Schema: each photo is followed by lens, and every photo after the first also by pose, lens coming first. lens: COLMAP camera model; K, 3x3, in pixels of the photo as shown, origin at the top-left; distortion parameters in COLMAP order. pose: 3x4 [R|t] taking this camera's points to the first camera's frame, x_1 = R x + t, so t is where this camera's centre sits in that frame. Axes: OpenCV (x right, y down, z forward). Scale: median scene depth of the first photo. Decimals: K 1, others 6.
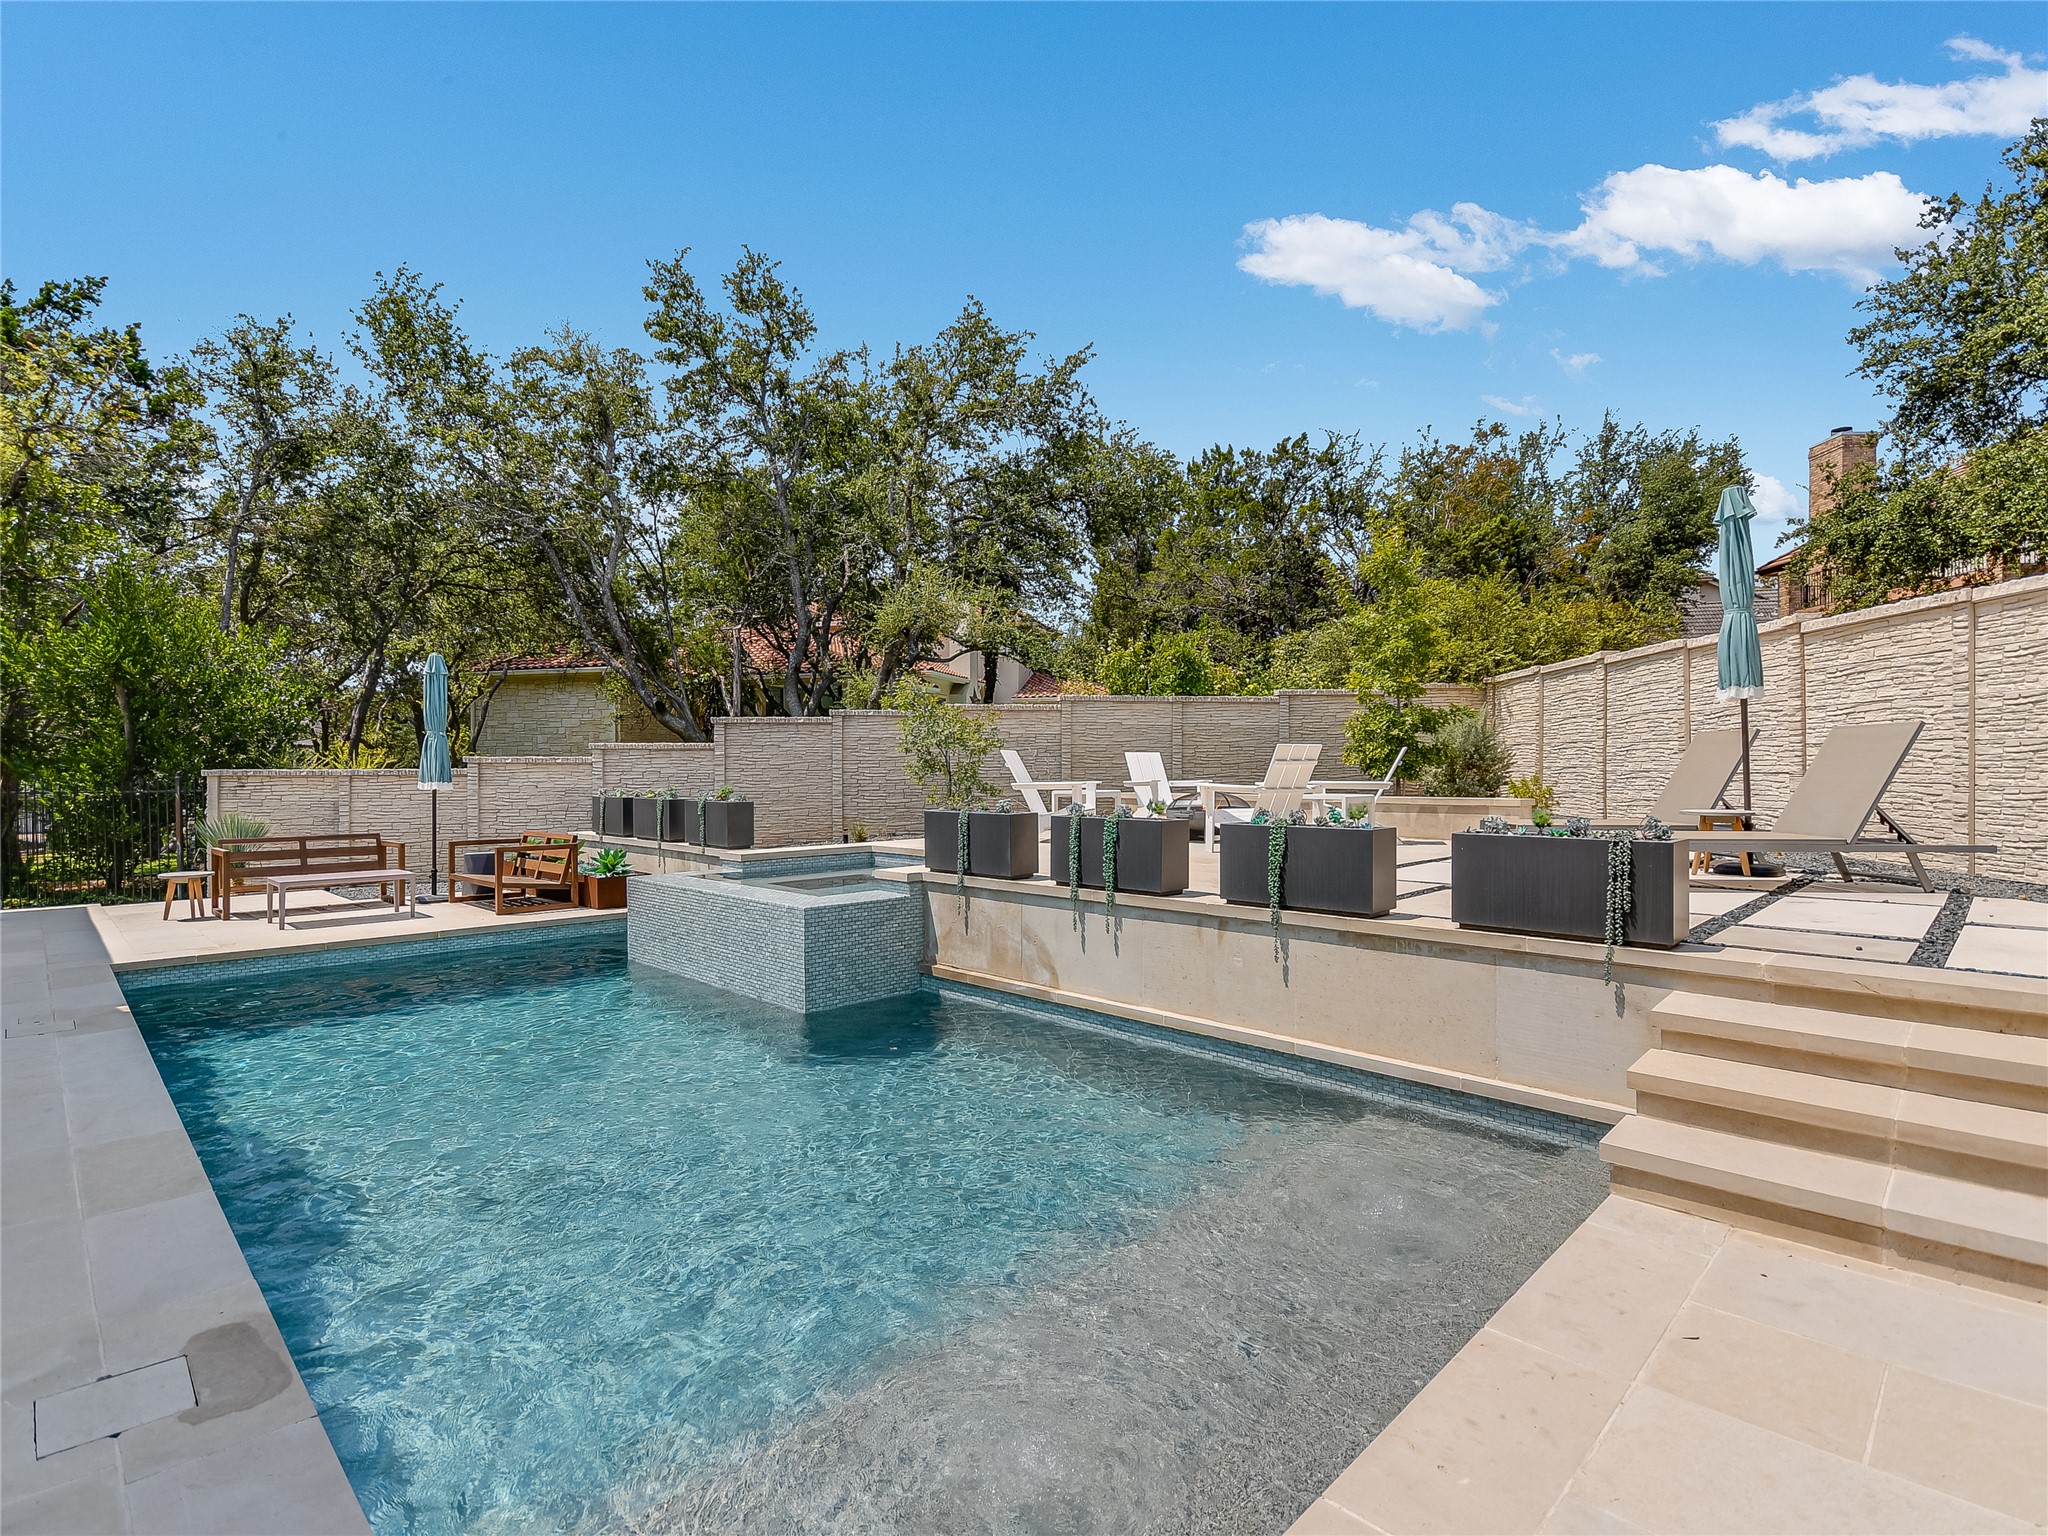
lens RADIAL K [[1003.5, 0, 976.5], [0, 1003.5, 779.1], [0, 0, 1]] dist [-0.003466, -0.001476]
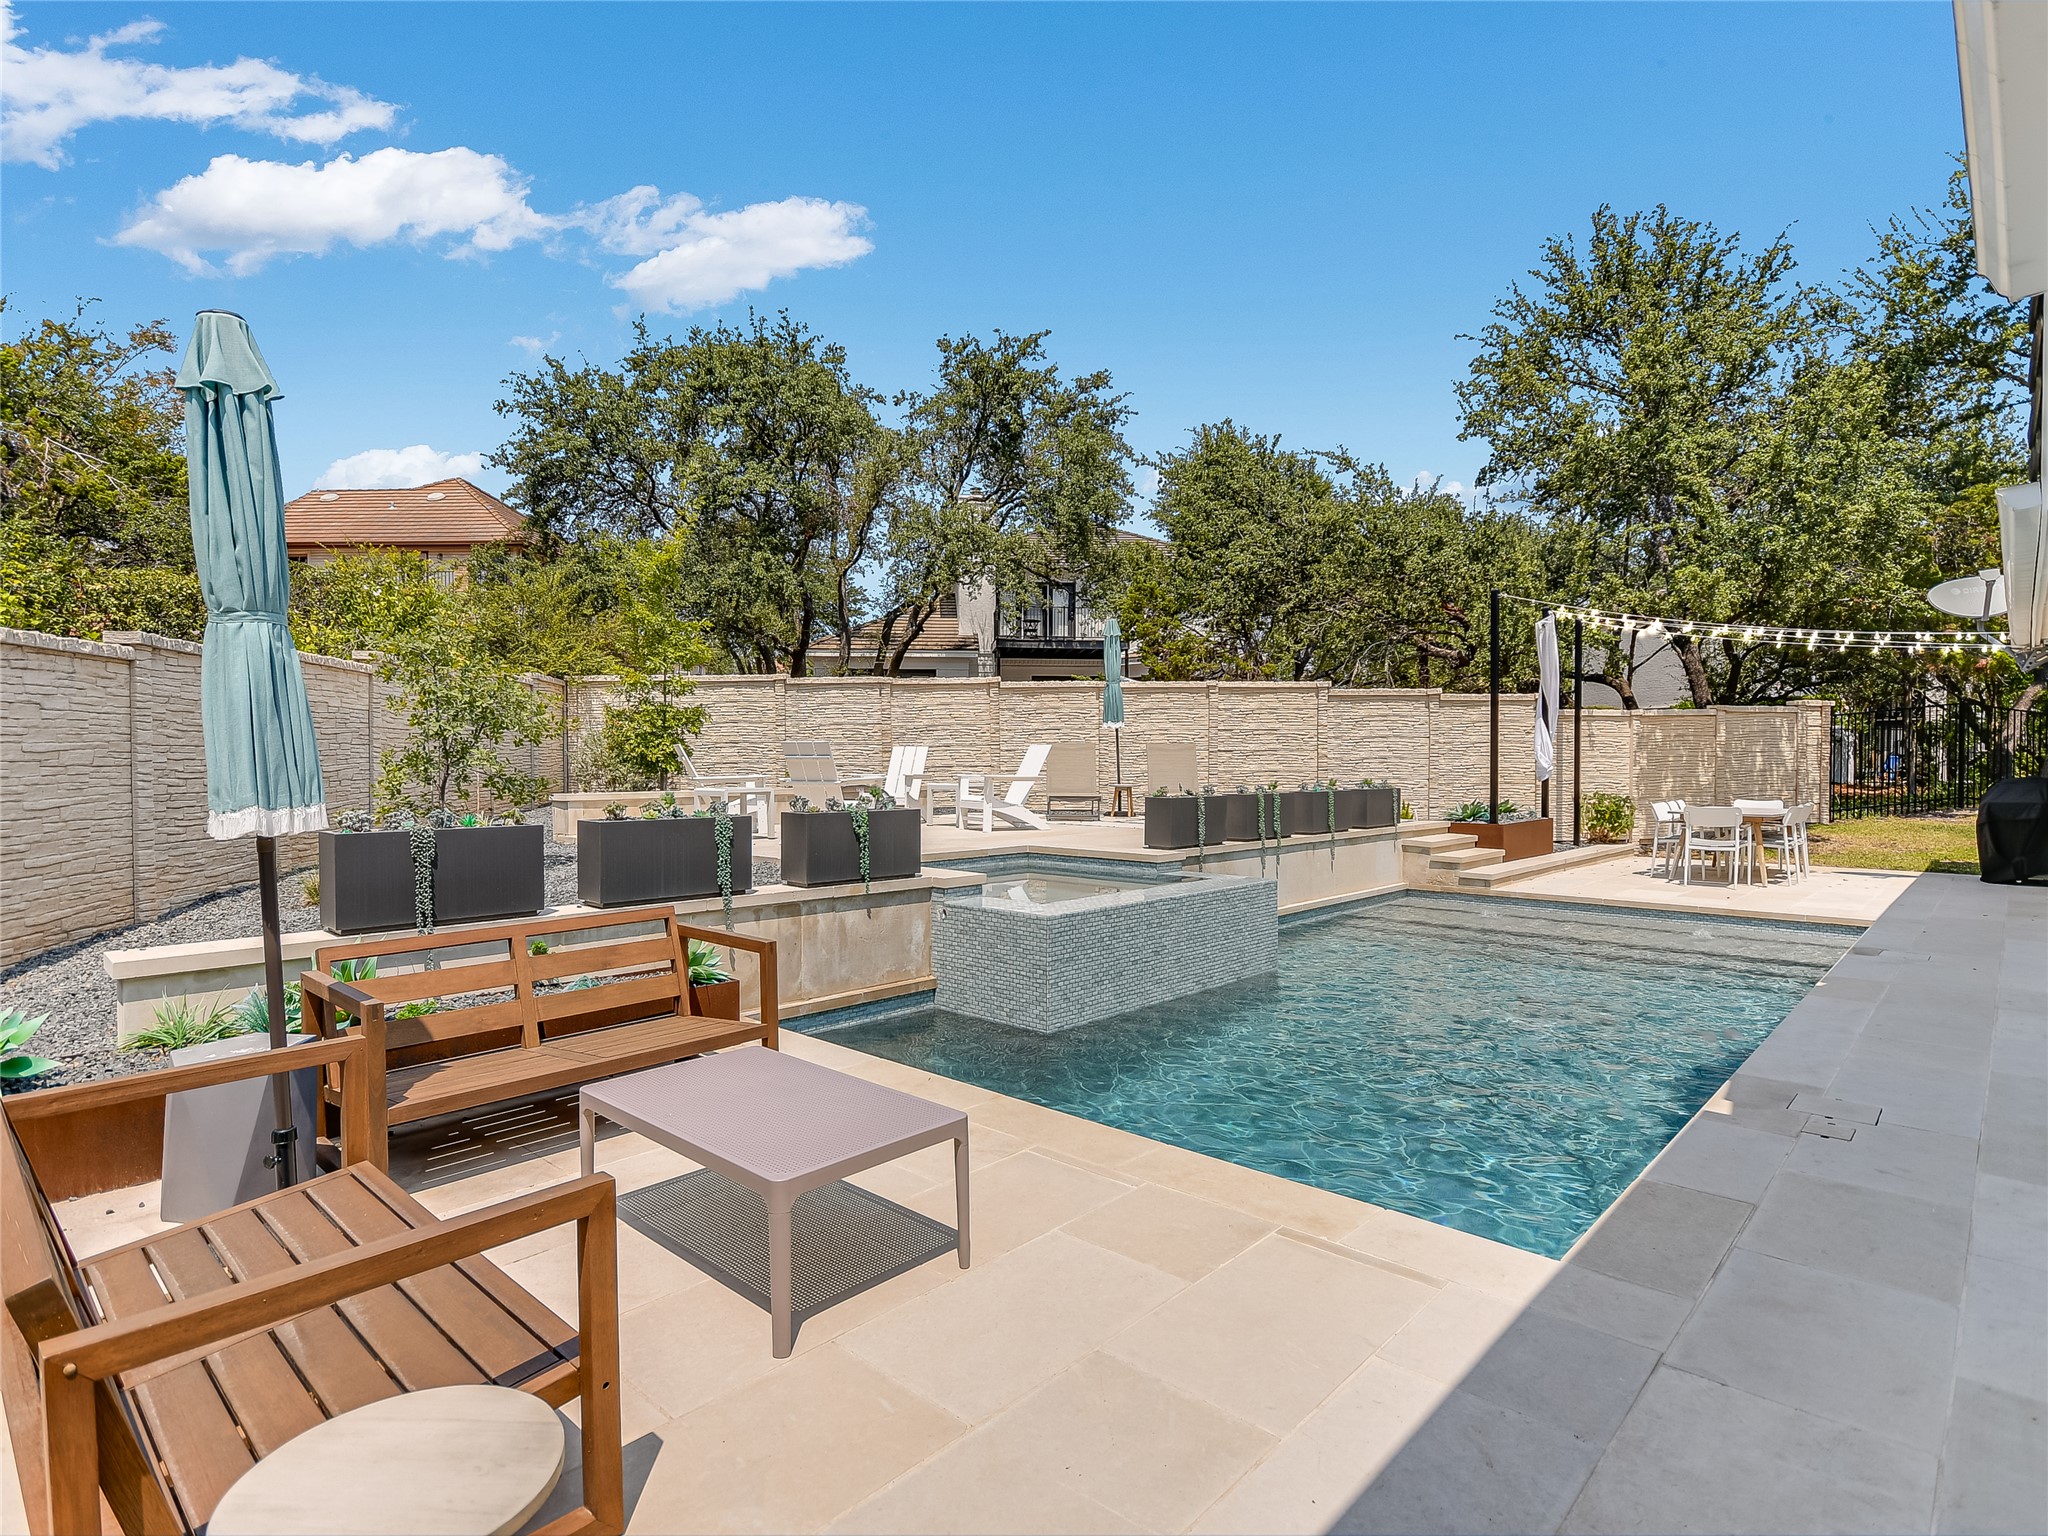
lens RADIAL K [[1053.3, 0, 1019.8], [0, 1053.3, 773.6], [0, 0, 1]] dist [0.005455, 0.000664]
pose [[-0.053248, -0.010338, 0.998528, -0.522672], [0.011441, 0.999874, 0.010962, -0.004833], [-0.998516, 0.012008, -0.053123, 0.510136]]
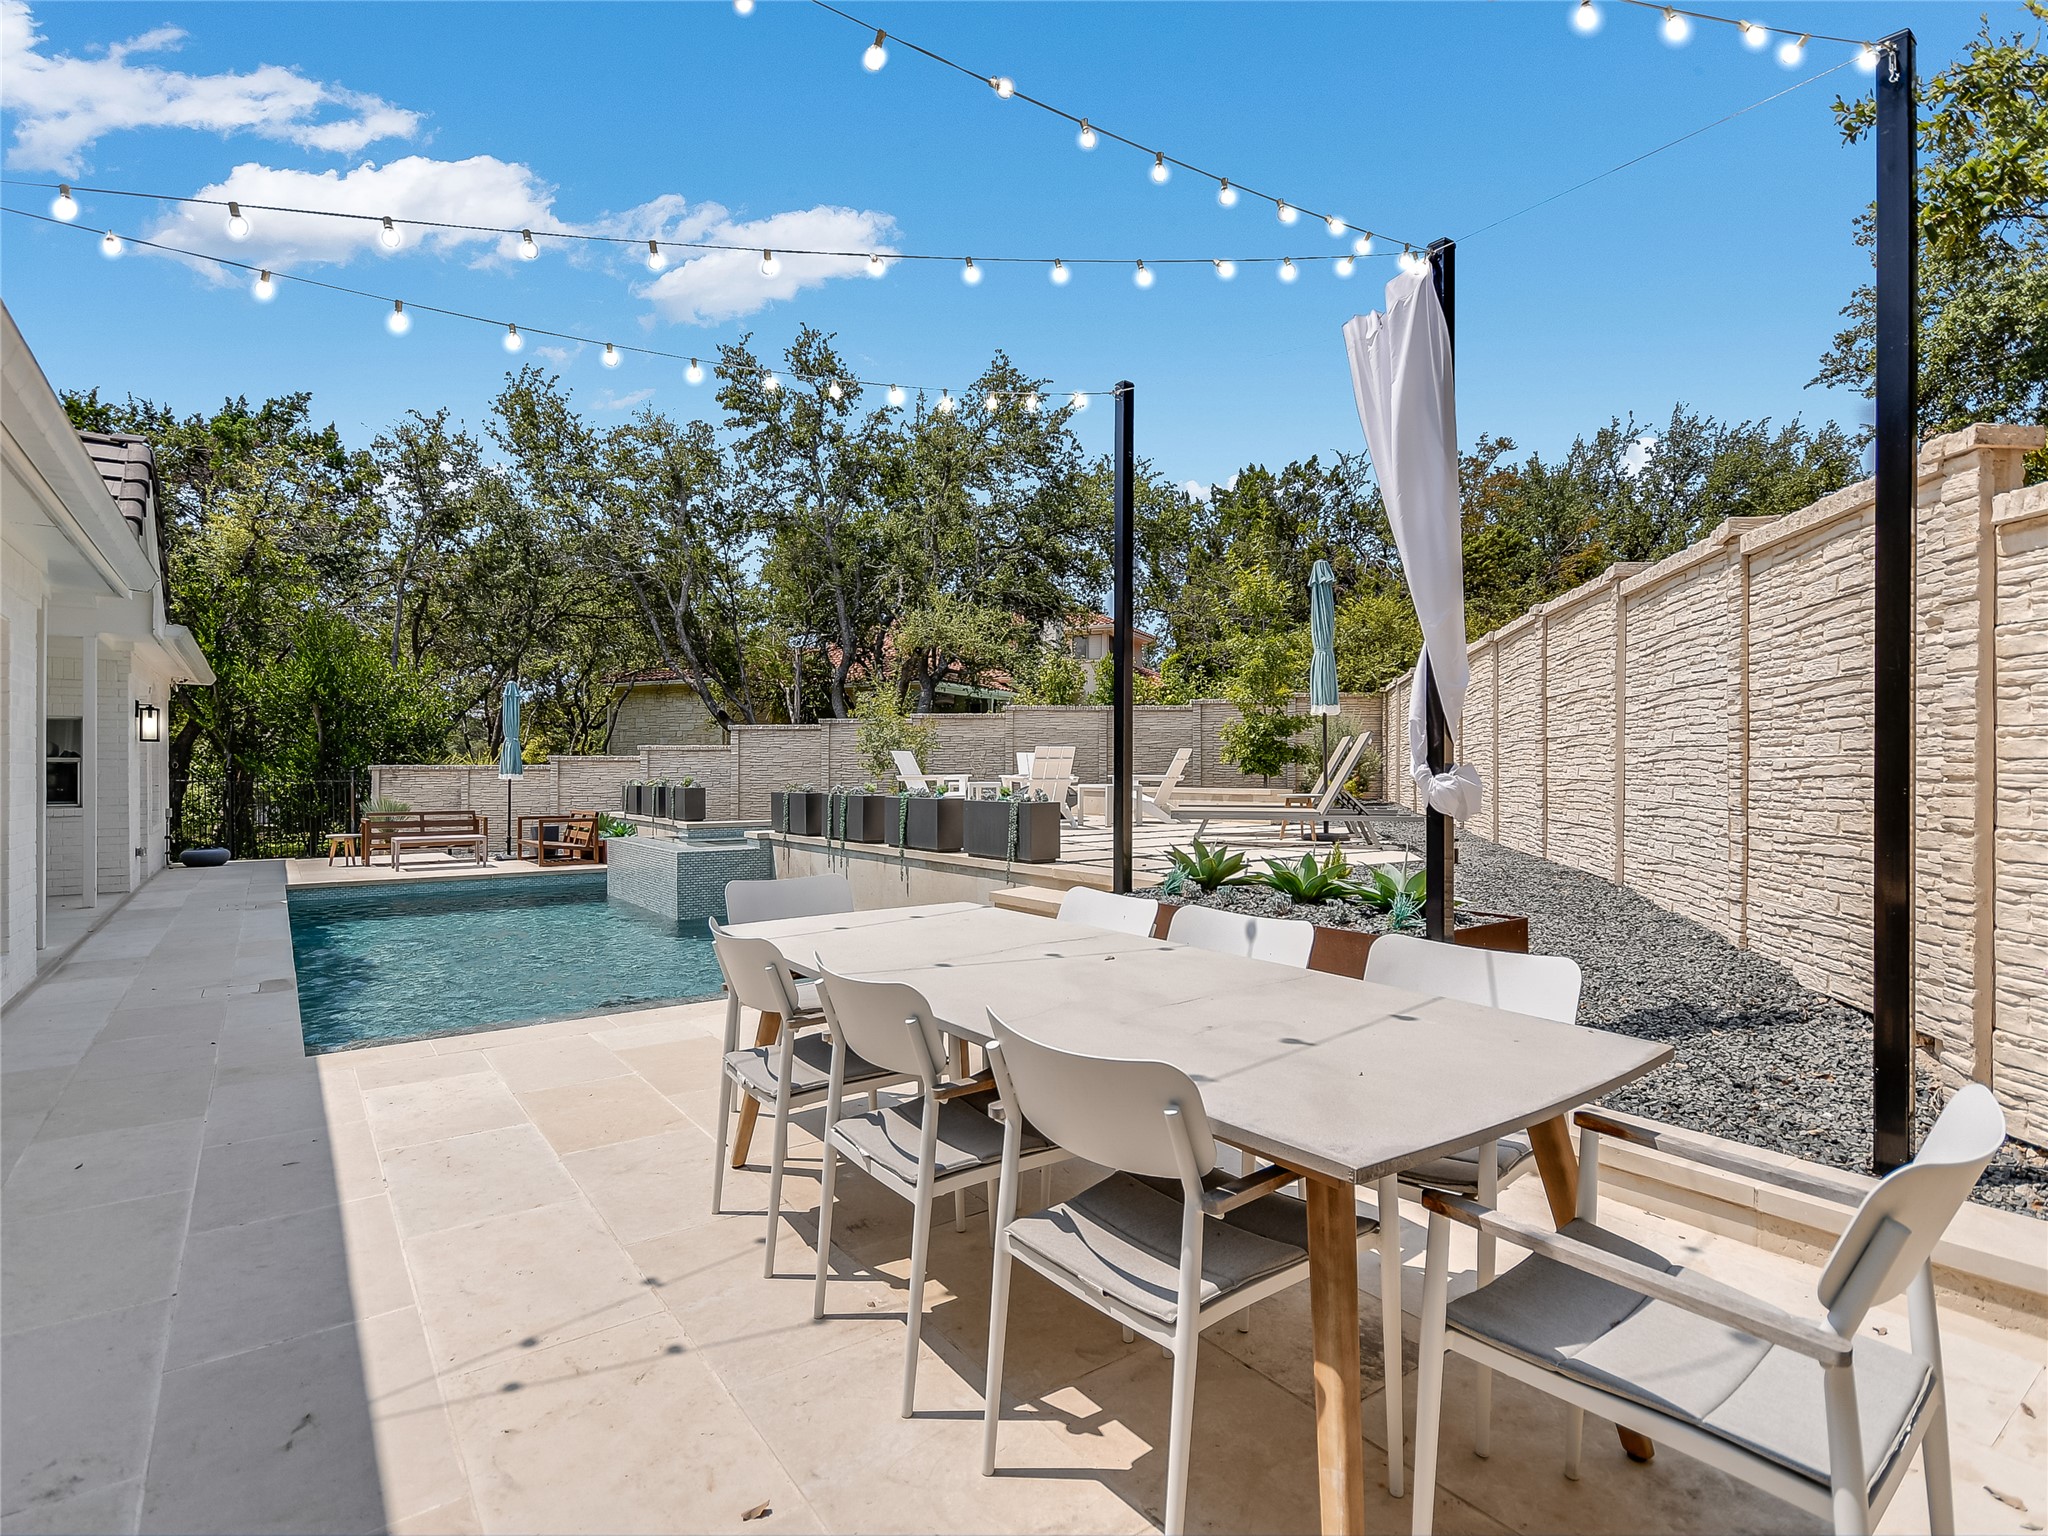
lens RADIAL K [[1042.0, 0, 996.2], [0, 1042.0, 774.5], [0, 0, 1]] dist [0.011772, -0.007278]
pose [[0.987180, 0.003569, -0.159572, 0.228816], [-0.004510, 0.999975, -0.005537, 0.005683], [0.159548, 0.006186, 0.987171, -0.206927]]
